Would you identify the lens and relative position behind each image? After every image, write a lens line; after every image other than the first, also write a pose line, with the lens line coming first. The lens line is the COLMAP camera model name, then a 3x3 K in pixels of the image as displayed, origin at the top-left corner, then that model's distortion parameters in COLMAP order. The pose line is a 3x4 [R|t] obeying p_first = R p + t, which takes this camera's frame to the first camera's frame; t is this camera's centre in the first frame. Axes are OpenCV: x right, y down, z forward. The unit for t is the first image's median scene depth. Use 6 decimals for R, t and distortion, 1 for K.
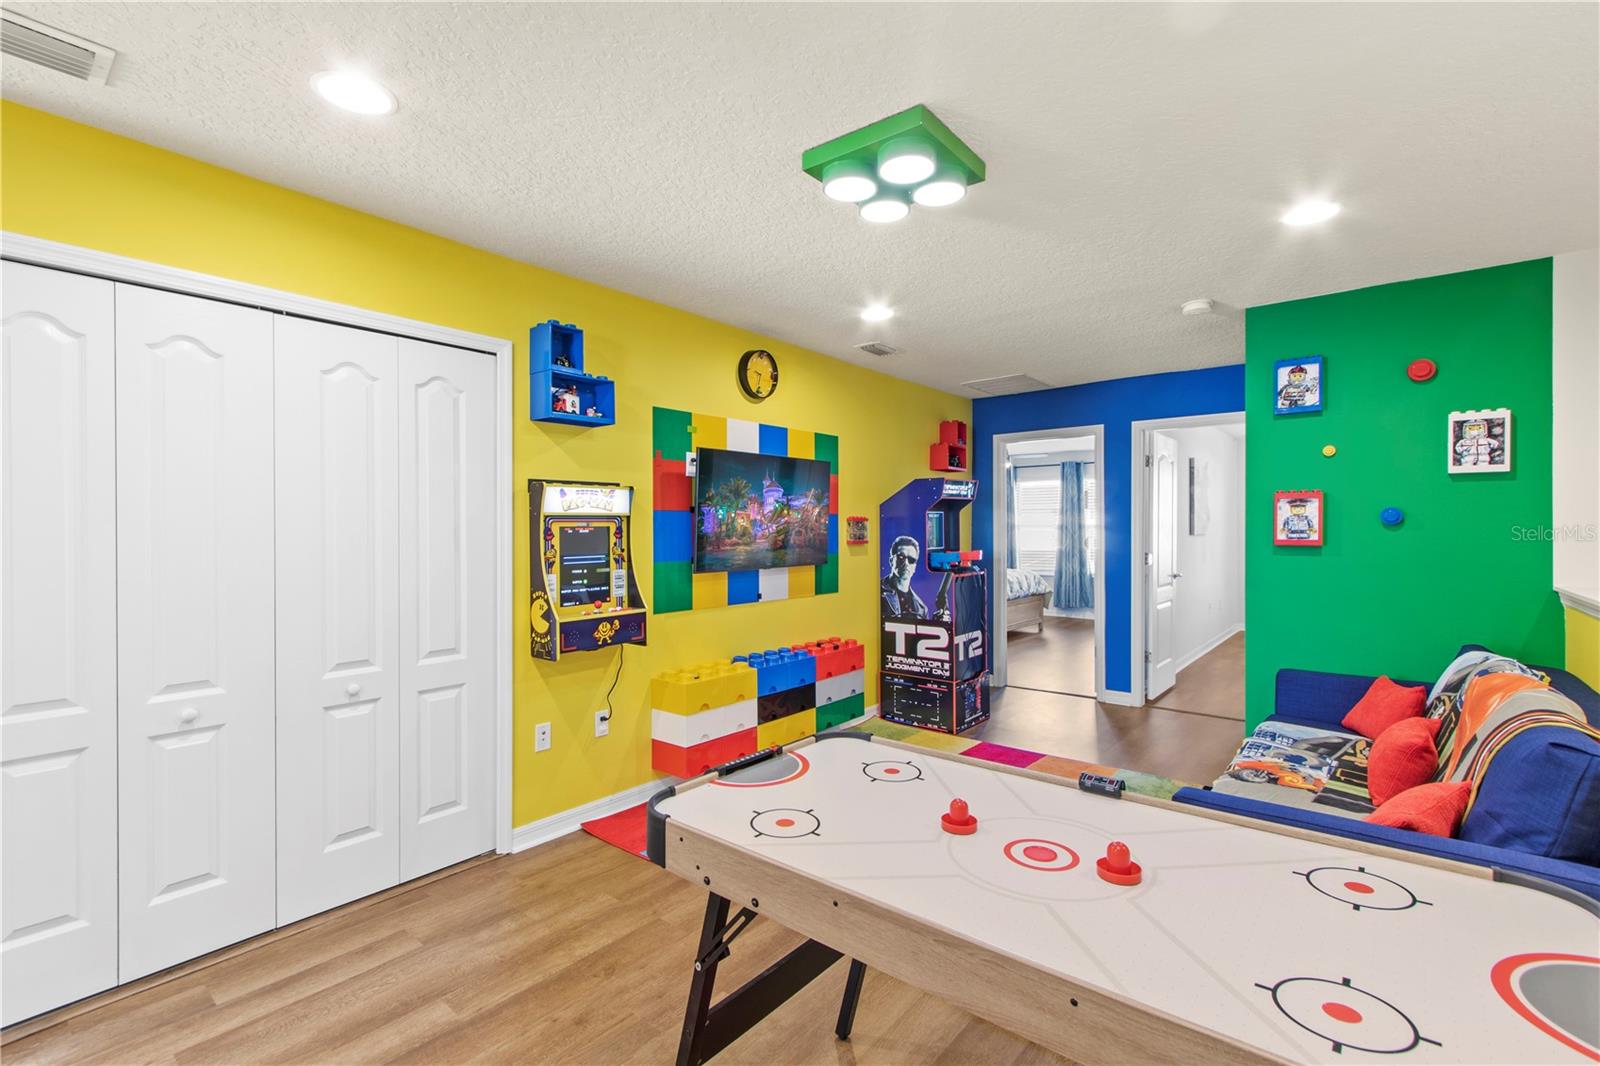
lens RADIAL K [[723.8, 0, 796.0], [0, 723.8, 525.4], [0, 0, 1]] dist [0.011295, -0.003380]
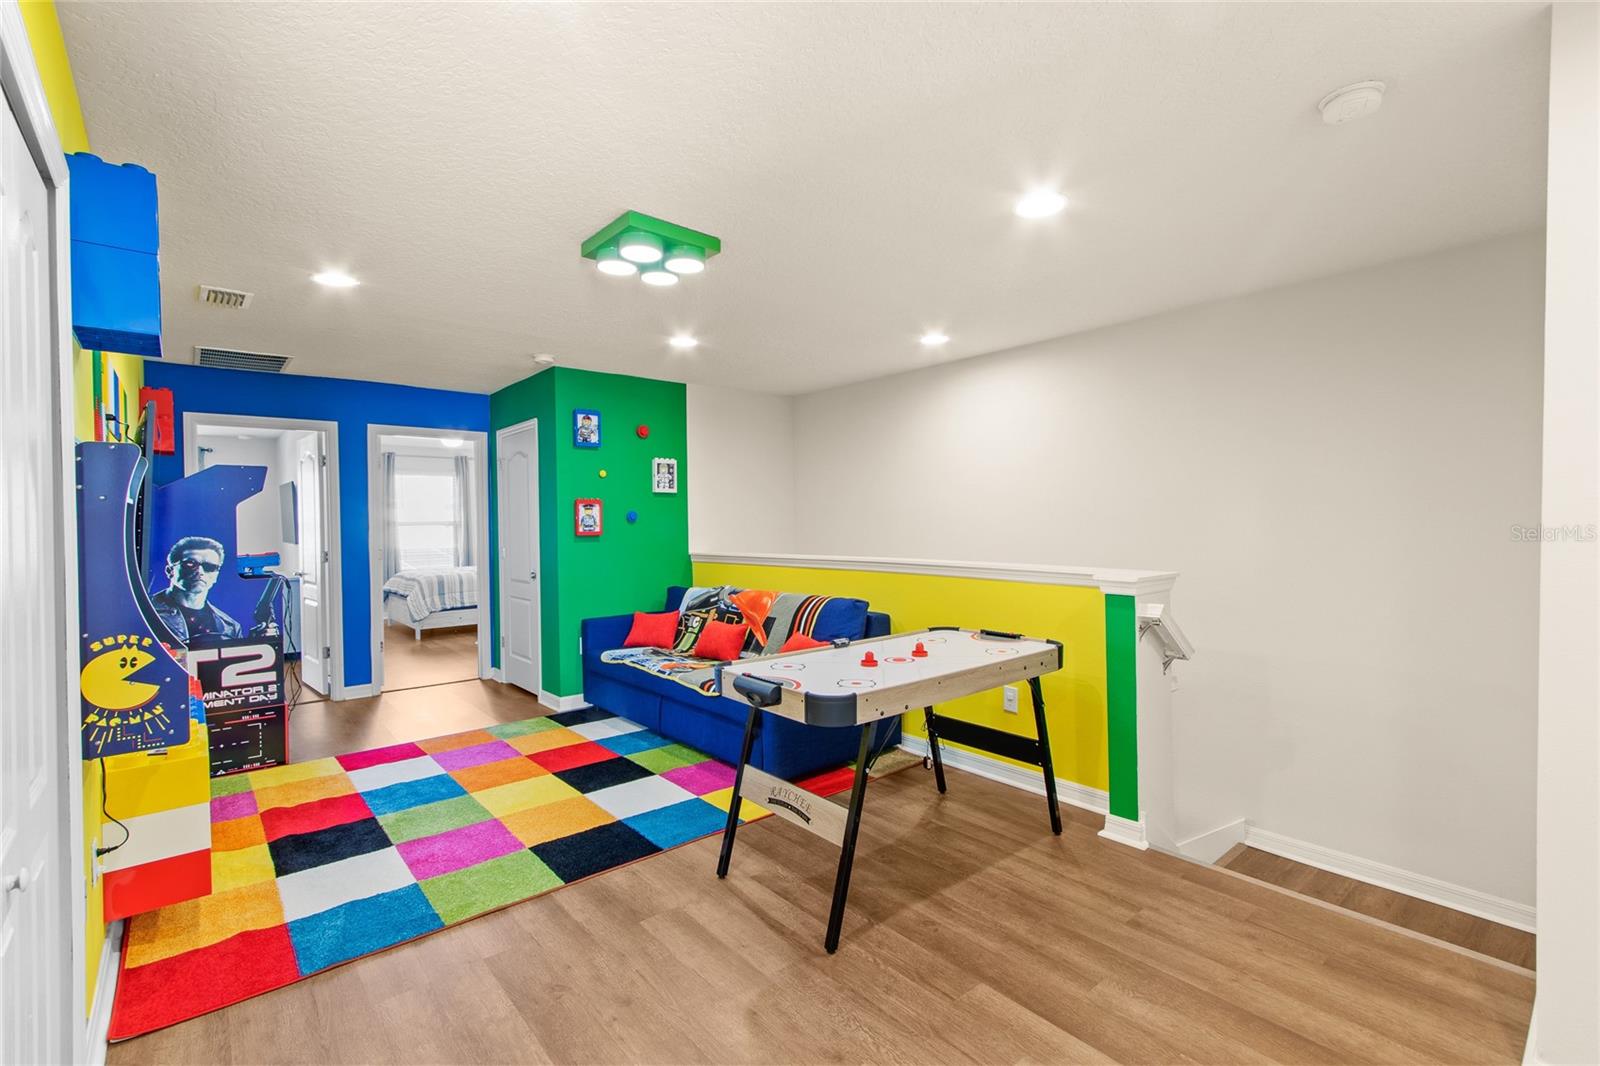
lens RADIAL K [[723.8, 0, 794.1], [0, 723.8, 529.6], [0, 0, 1]] dist [0.011295, -0.003380]
pose [[0.169662, -0.009272, 0.985459, -0.530468], [0.006551, 0.999944, 0.008281, 0.004986], [-0.985480, 0.005051, 0.169714, 0.250205]]
